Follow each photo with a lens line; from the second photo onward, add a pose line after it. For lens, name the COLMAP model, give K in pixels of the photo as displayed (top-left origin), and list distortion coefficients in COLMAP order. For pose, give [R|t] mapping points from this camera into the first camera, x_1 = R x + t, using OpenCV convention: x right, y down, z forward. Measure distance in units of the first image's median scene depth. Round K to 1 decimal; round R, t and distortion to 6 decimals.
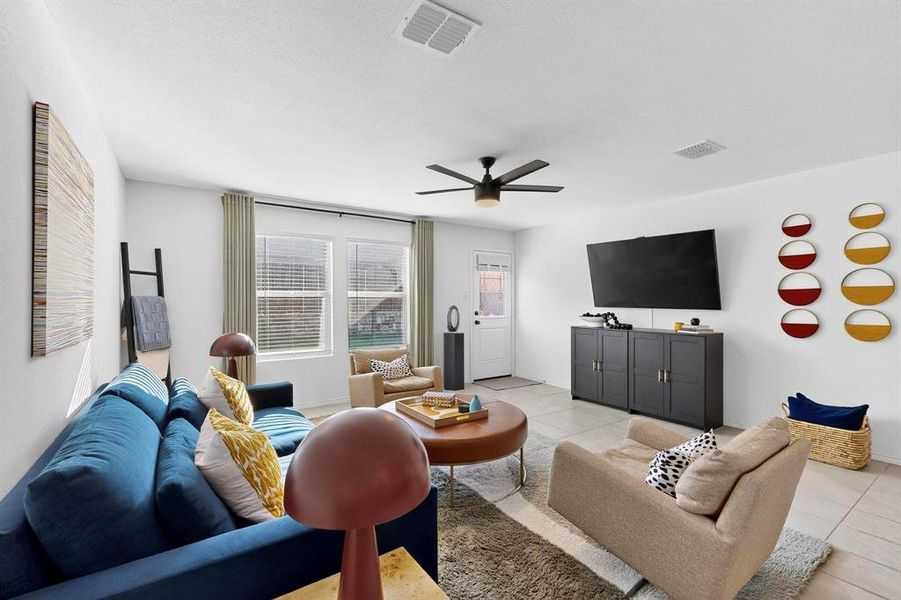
lens RADIAL K [[392.5, 0, 453.9], [0, 392.5, 300.8], [0, 0, 1]] dist [0.003954, 0.000134]
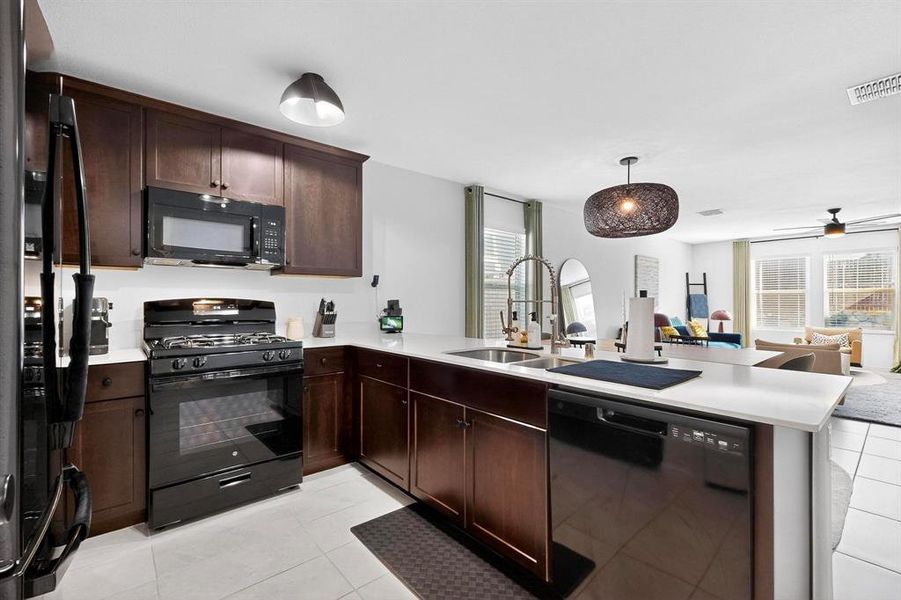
lens RADIAL K [[392.5, 0, 451.6], [0, 392.5, 299.4], [0, 0, 1]] dist [0.003954, 0.000134]
pose [[0.109936, -0.003484, -0.993933, 1.451545], [-0.000732, 0.999993, -0.003586, 0.030061], [0.993938, 0.001122, 0.109933, -0.746498]]
